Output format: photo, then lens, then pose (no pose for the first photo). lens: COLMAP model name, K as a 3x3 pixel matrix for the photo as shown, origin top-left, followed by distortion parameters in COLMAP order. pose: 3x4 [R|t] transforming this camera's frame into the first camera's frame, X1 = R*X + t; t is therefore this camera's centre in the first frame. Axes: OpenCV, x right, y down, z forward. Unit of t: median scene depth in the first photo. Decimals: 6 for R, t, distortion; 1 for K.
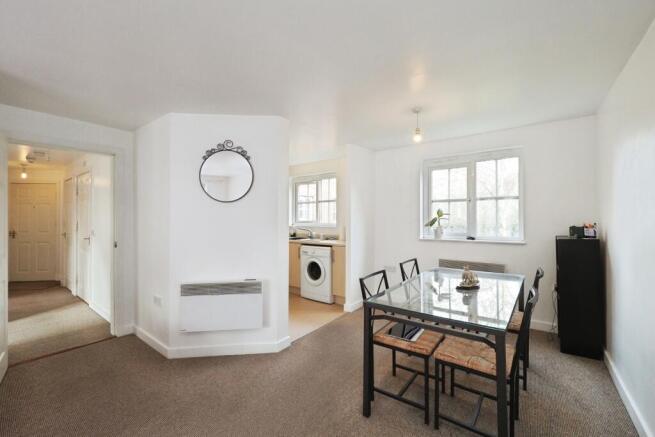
lens RADIAL K [[272.7, 0, 327.5], [0, 272.7, 218.5], [0, 0, 1]] dist [0.000553, 0.000133]
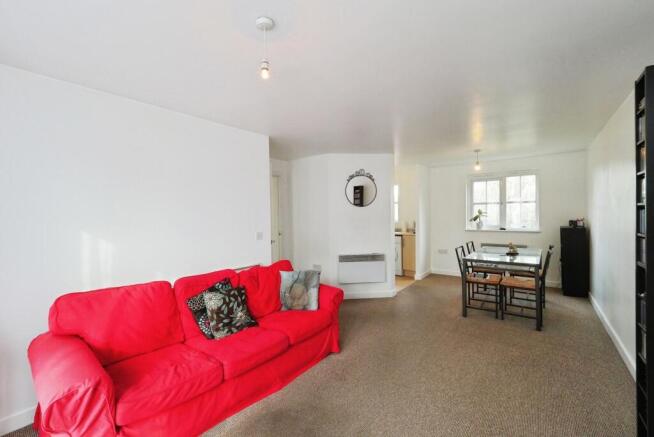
lens RADIAL K [[272.7, 0, 327.0], [0, 272.7, 218.5], [0, 0, 1]] dist [-0.002430, -0.000625]
pose [[0.999969, -0.005572, -0.005487, -0.526482], [0.005627, 0.999933, 0.010098, -0.006239], [0.005431, -0.010129, 0.999934, -0.606749]]
